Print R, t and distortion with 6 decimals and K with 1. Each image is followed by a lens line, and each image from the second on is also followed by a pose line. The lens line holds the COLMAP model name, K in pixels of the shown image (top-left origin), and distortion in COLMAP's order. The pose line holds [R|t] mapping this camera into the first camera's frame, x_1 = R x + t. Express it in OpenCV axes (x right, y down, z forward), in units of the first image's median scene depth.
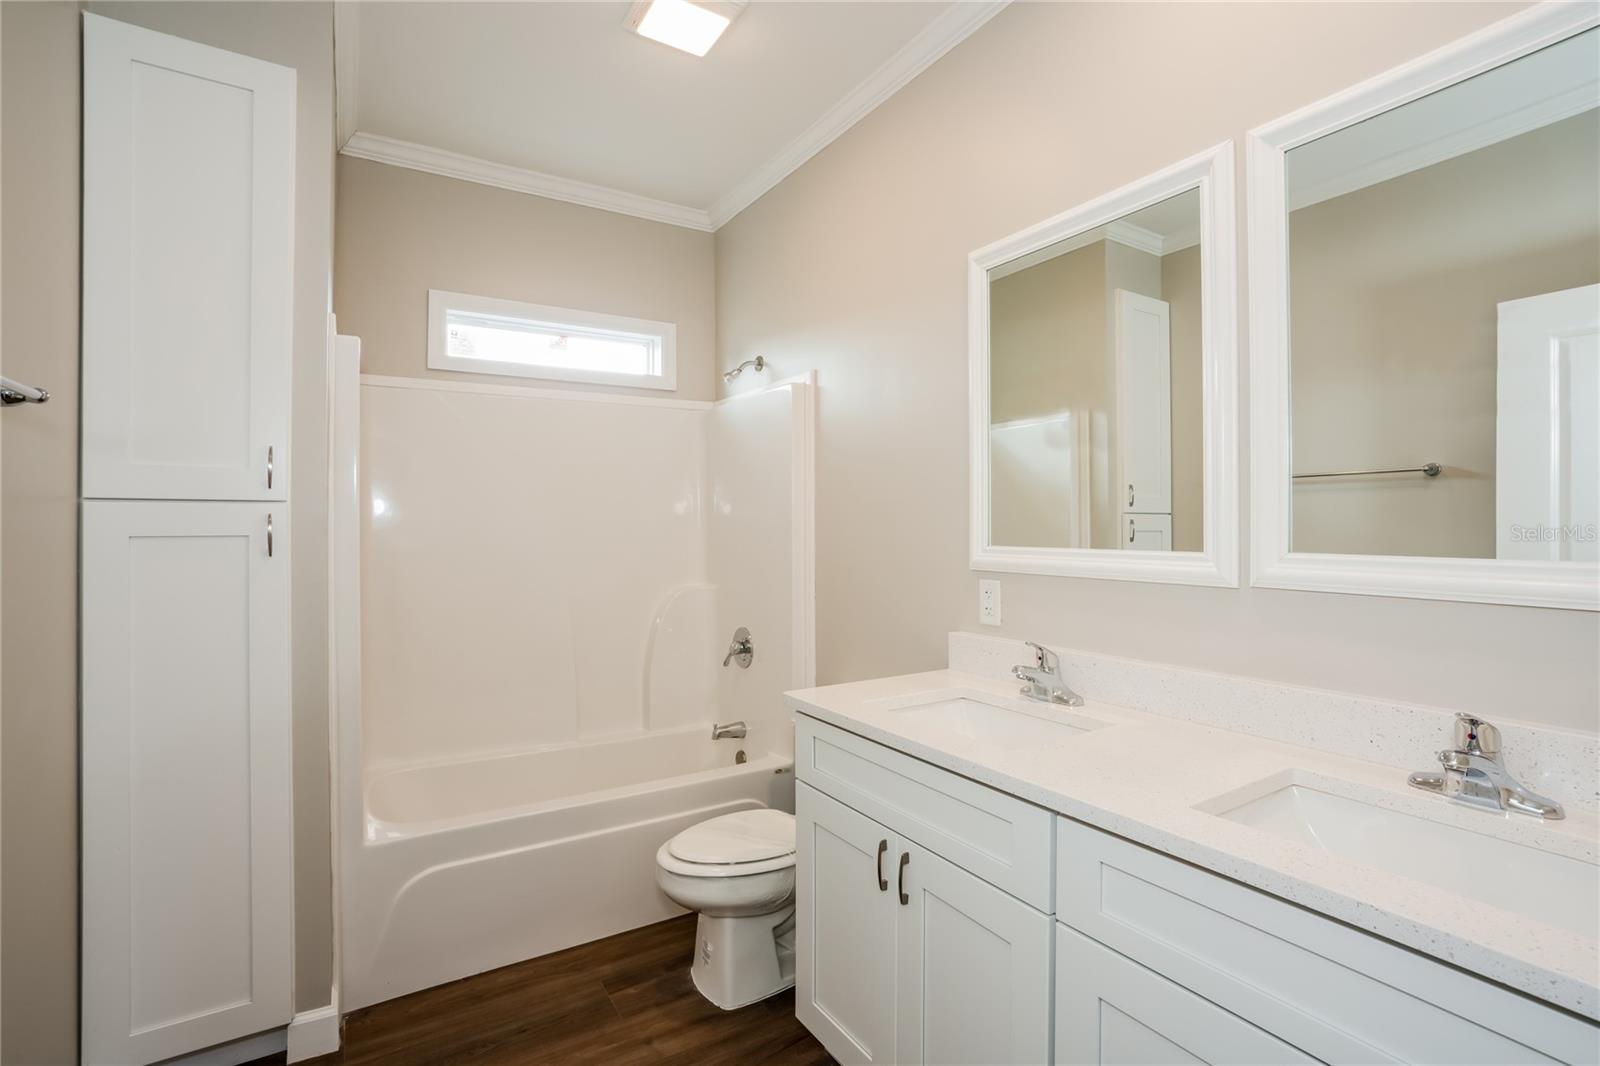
lens RADIAL K [[710.8, 0, 800.0], [0, 710.8, 533.0], [0, 0, 1]] dist [-0.073456, 0.015941]
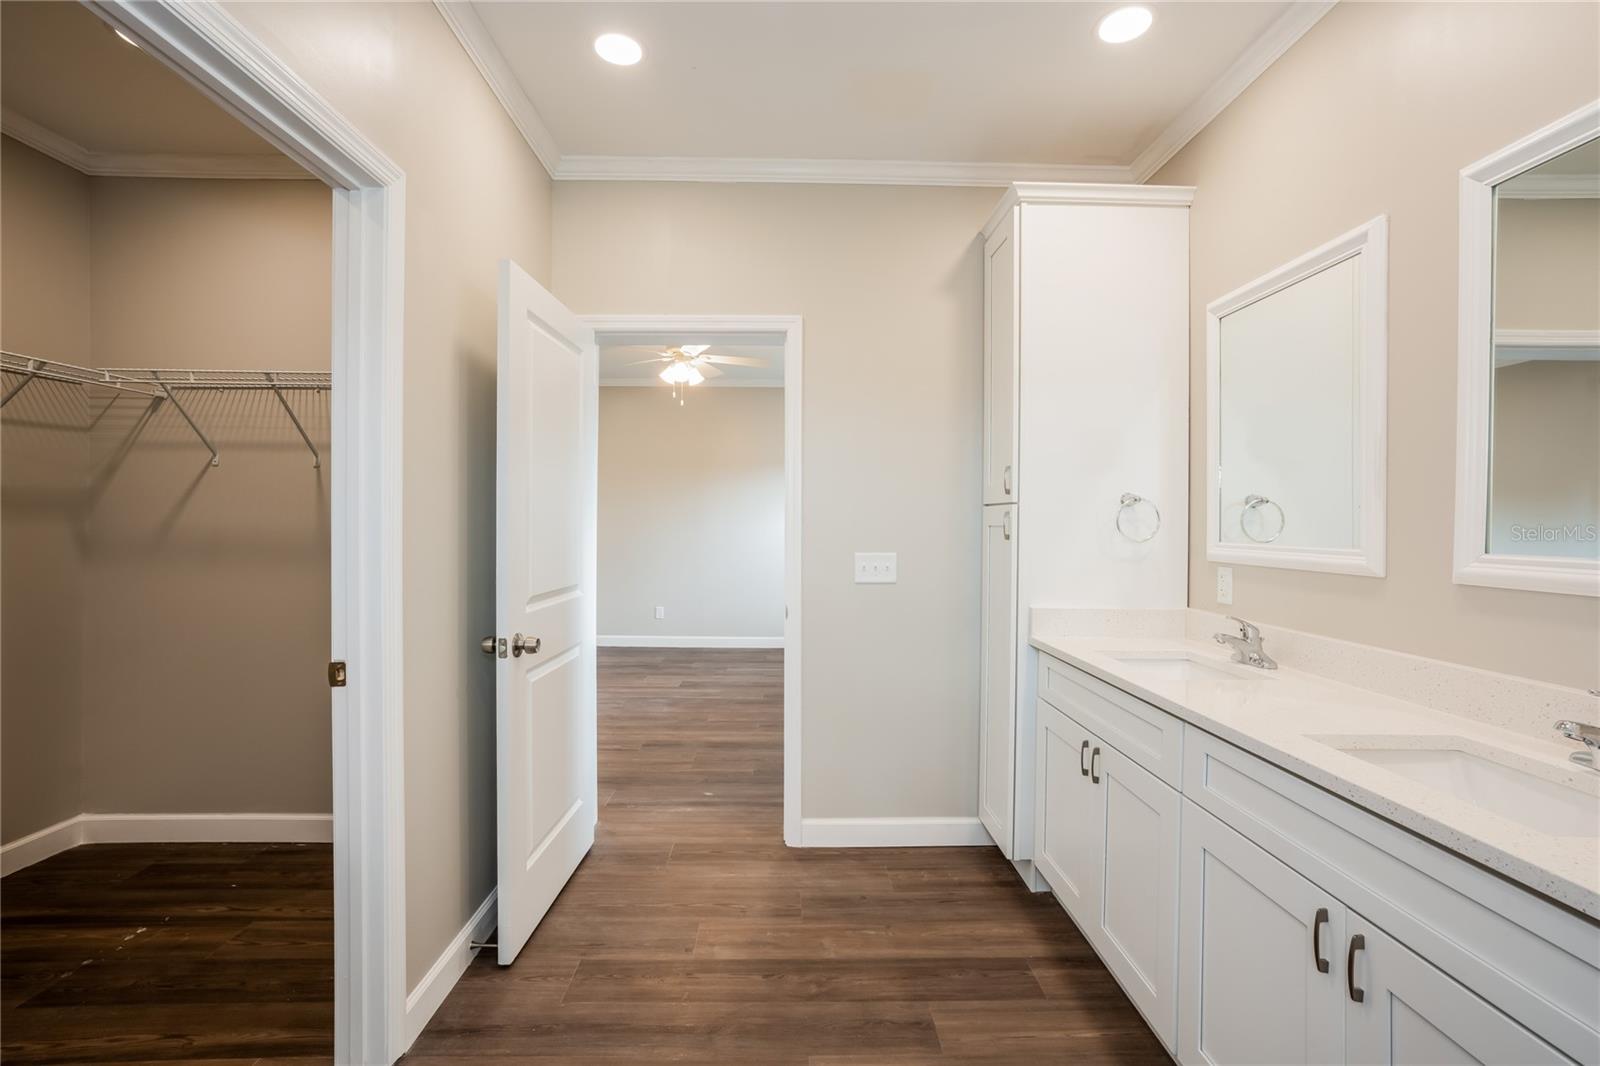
lens RADIAL K [[732.5, 0, 792.3], [0, 732.5, 541.7], [0, 0, 1]] dist [-0.065492, 0.030565]
pose [[0.852710, 0.020384, -0.521986, 0.298233], [-0.011007, 0.999718, 0.021058, 0.000168], [0.522268, -0.012211, 0.852694, -0.488118]]
